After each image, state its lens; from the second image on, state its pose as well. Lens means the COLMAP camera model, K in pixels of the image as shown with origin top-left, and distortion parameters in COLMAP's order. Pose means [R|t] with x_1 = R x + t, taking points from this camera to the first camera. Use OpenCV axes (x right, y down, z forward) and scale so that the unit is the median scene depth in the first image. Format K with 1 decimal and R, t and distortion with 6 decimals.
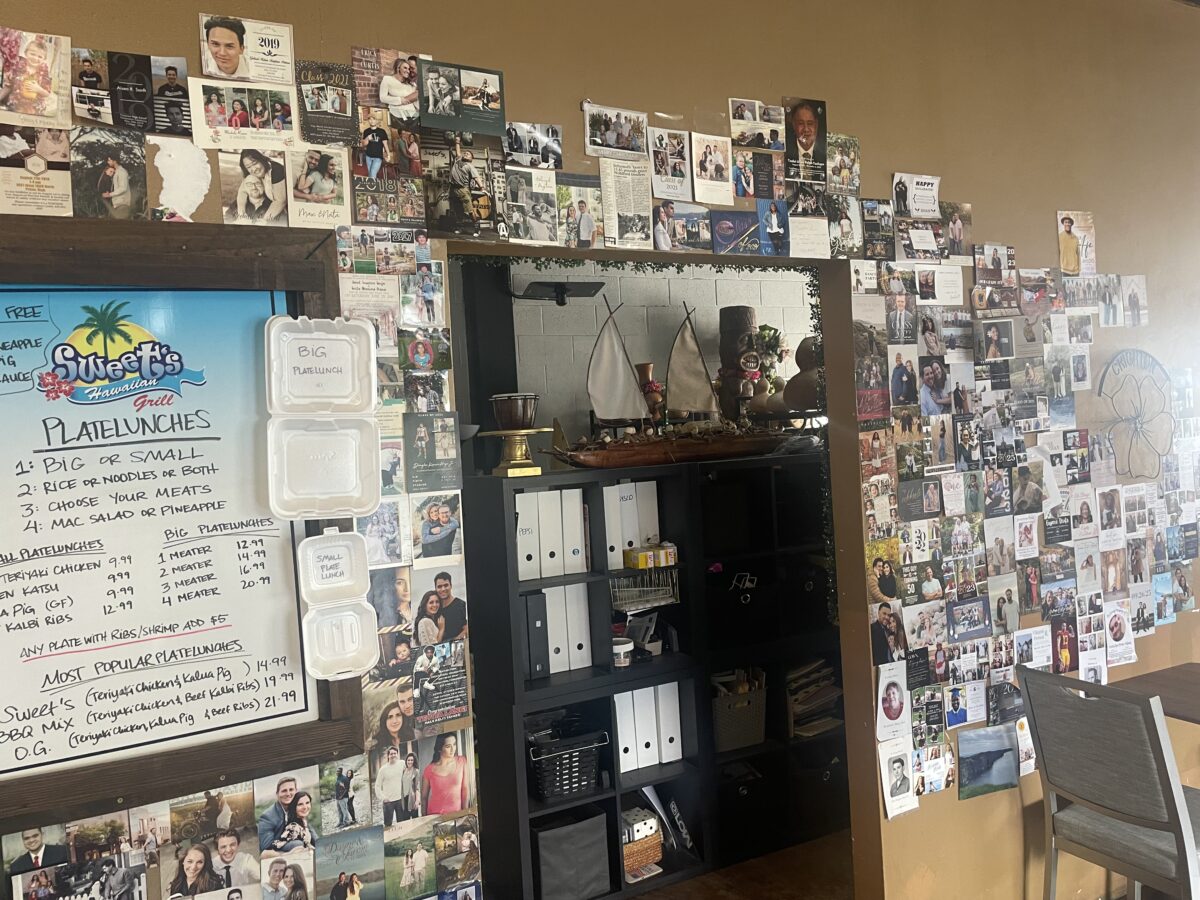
lens RADIAL K [[895.1, 0, 601.2], [0, 895.1, 452.0], [0, 0, 1]] dist [0.020520, -0.078703]
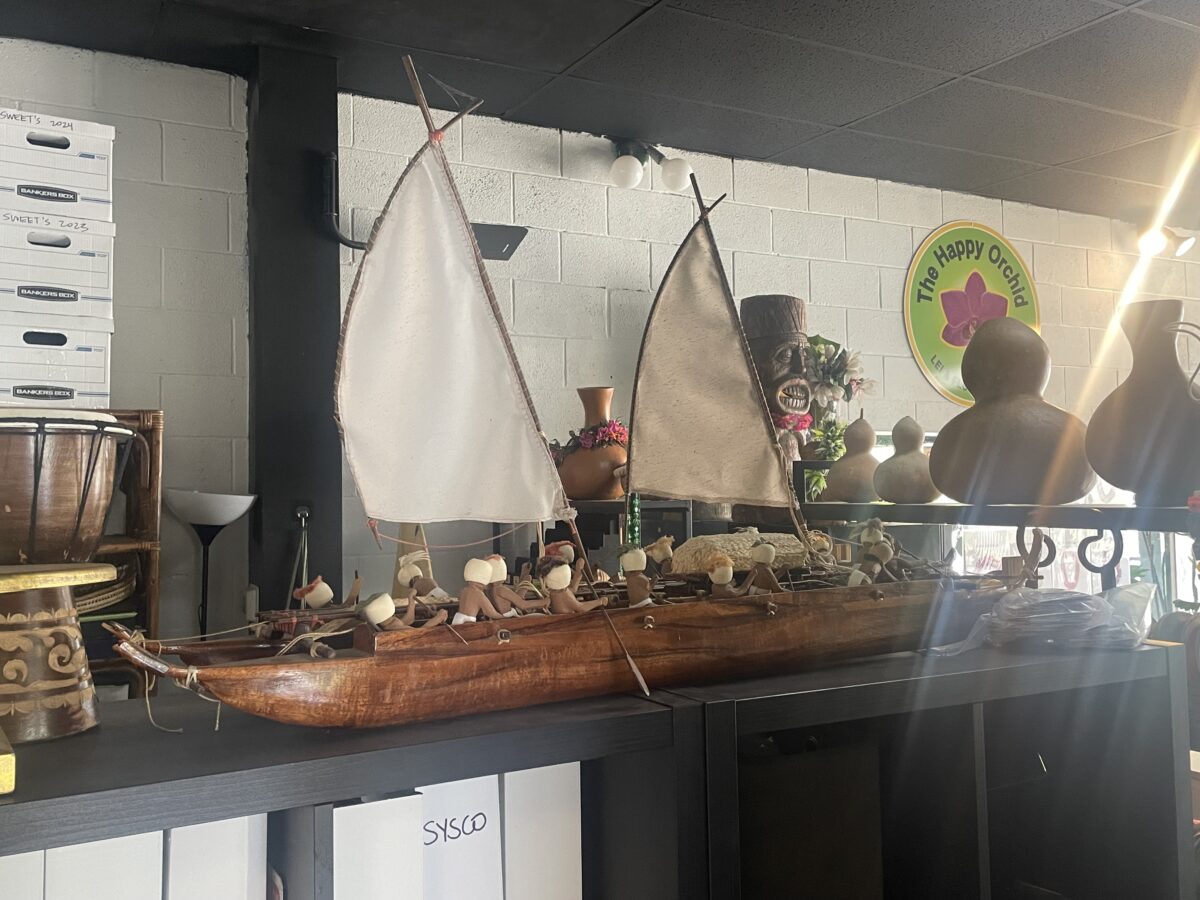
lens RADIAL K [[1066.0, 0, 602.1], [0, 1066.0, 448.8], [0, 0, 1]] dist [-0.018357, -0.003647]
pose [[0.998422, 0.044436, 0.034338, 0.066528], [-0.042079, 0.996894, -0.066567, -0.048918], [-0.037189, 0.065018, 0.997191, 0.827861]]
